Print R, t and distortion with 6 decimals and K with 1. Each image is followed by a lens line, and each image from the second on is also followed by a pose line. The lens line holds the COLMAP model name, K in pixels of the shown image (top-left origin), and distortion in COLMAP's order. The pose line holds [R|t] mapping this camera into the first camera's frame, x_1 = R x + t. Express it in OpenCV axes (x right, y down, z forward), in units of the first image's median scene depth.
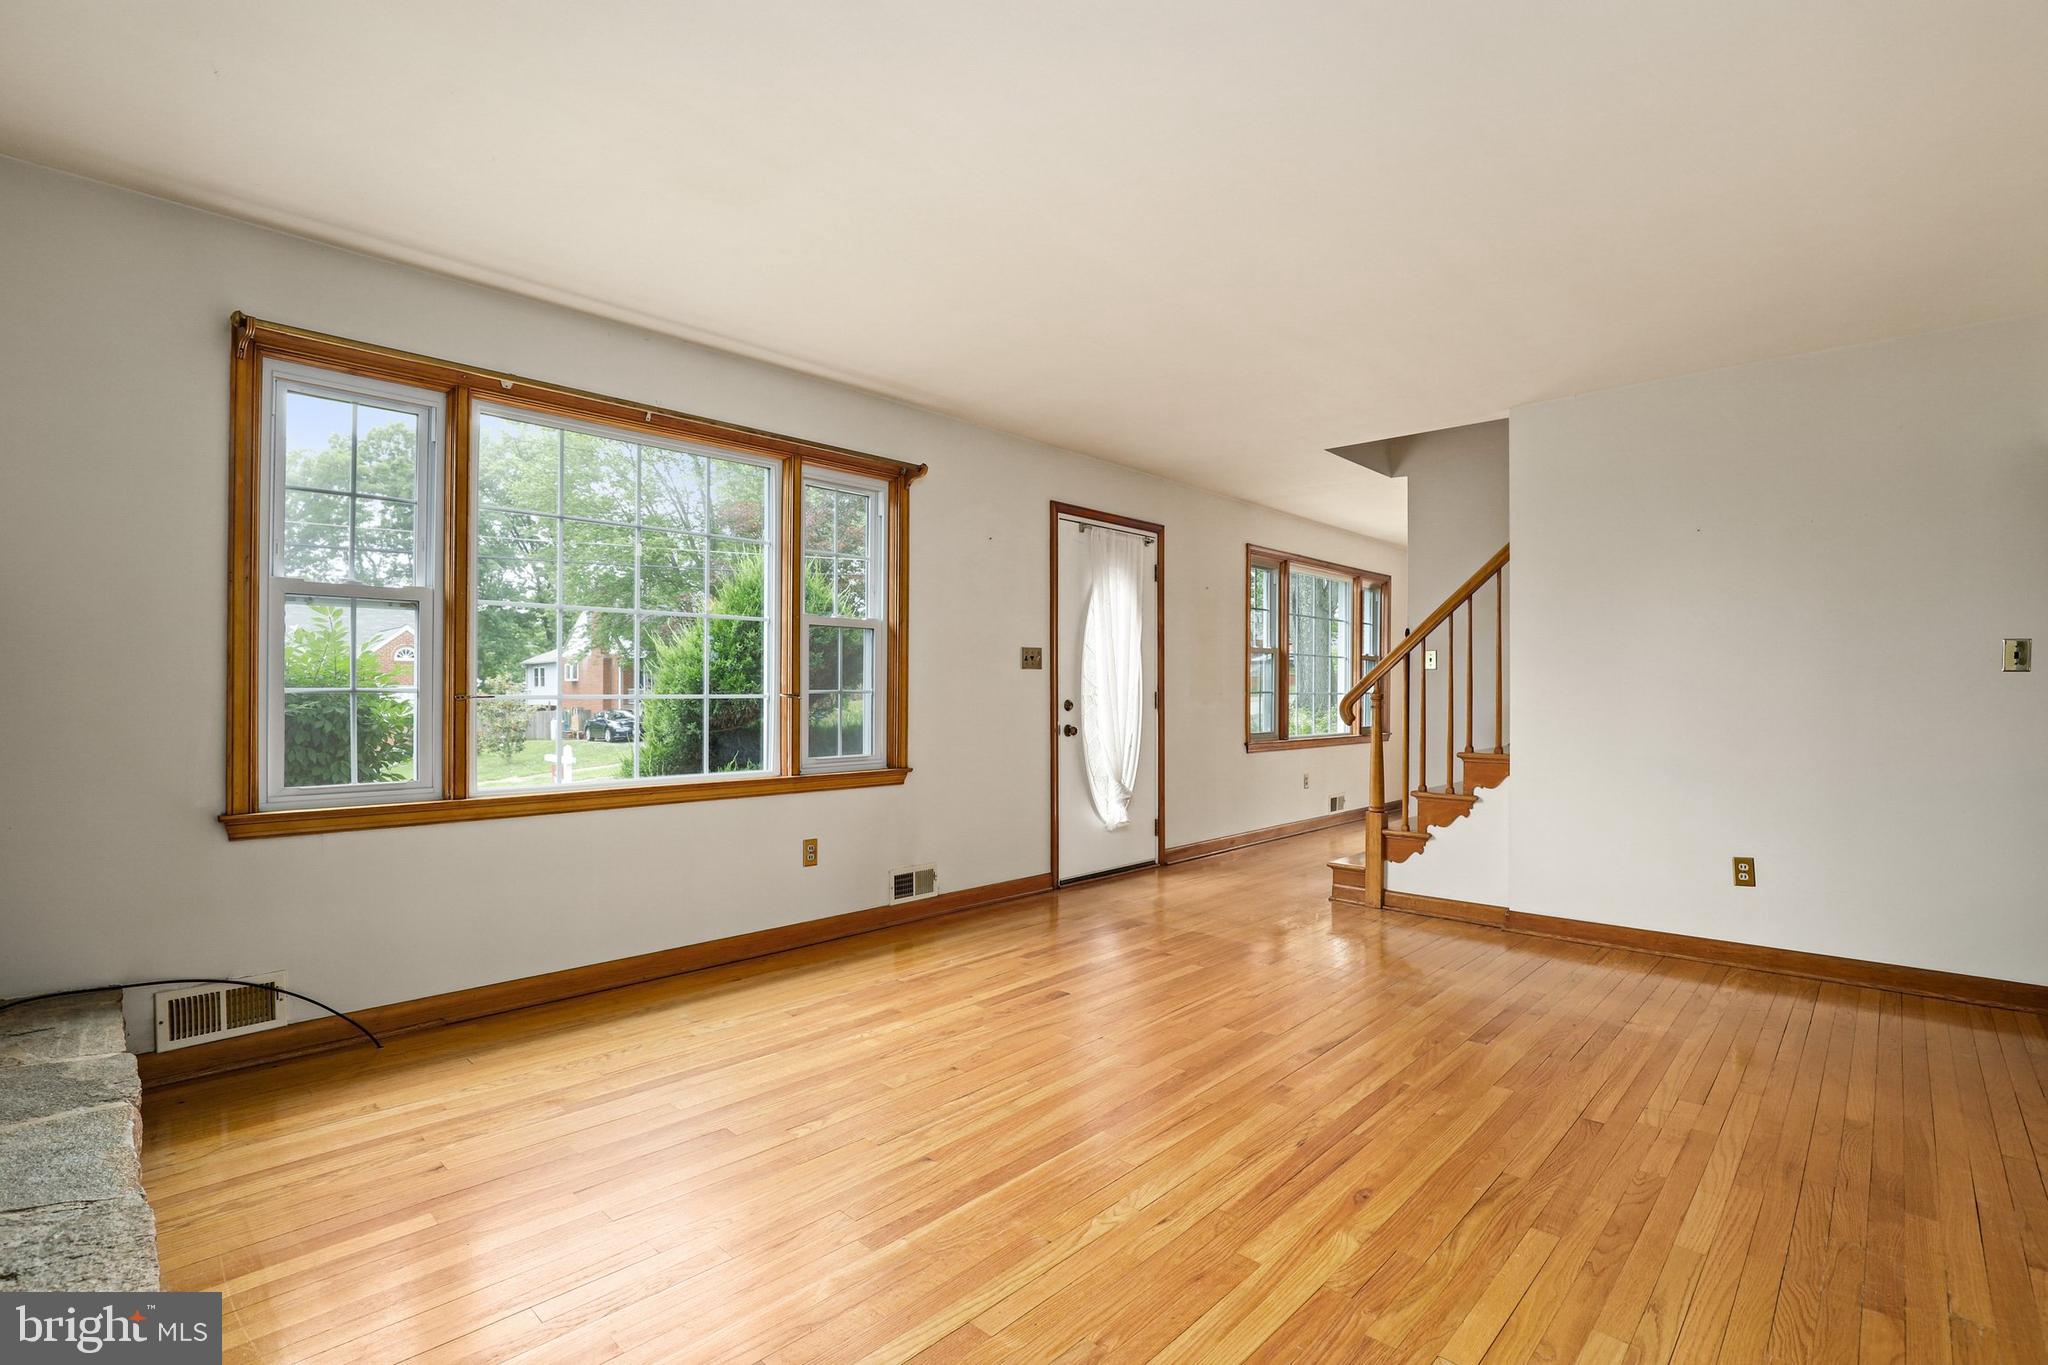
lens RADIAL K [[943.7, 0, 1042.4], [0, 943.7, 699.2], [0, 0, 1]] dist [-0.027988, 0.005351]
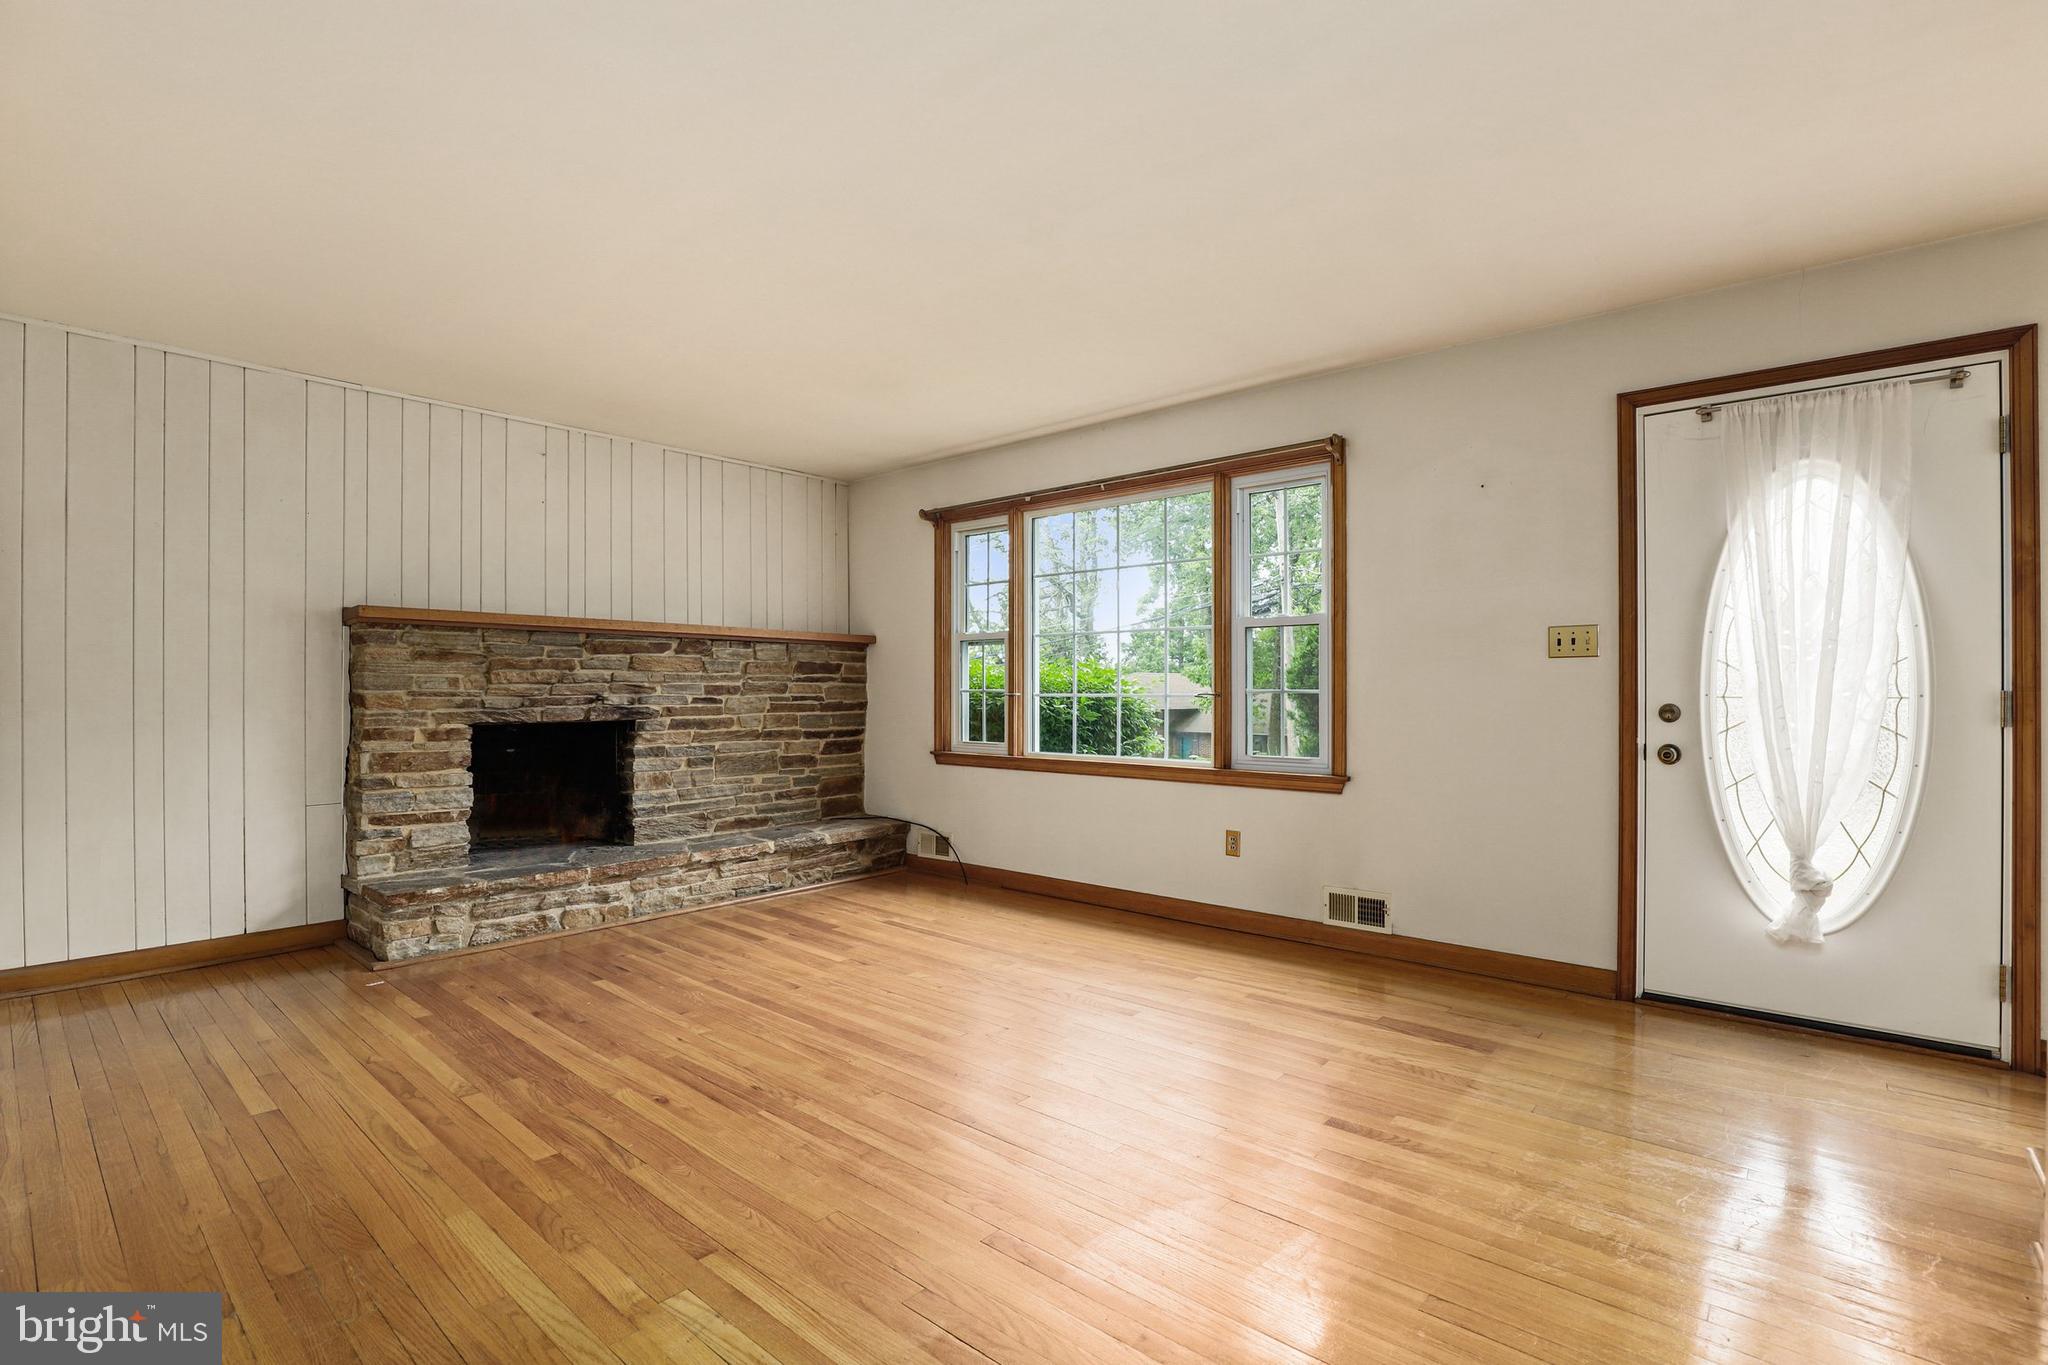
lens RADIAL K [[943.7, 0, 1023.6], [0, 943.7, 695.5], [0, 0, 1]] dist [-0.027988, 0.005351]
pose [[0.030181, 0.002906, -0.999540, 0.782085], [-0.007121, 0.999971, 0.002692, -0.004419], [0.999519, 0.007036, 0.030201, 0.707347]]
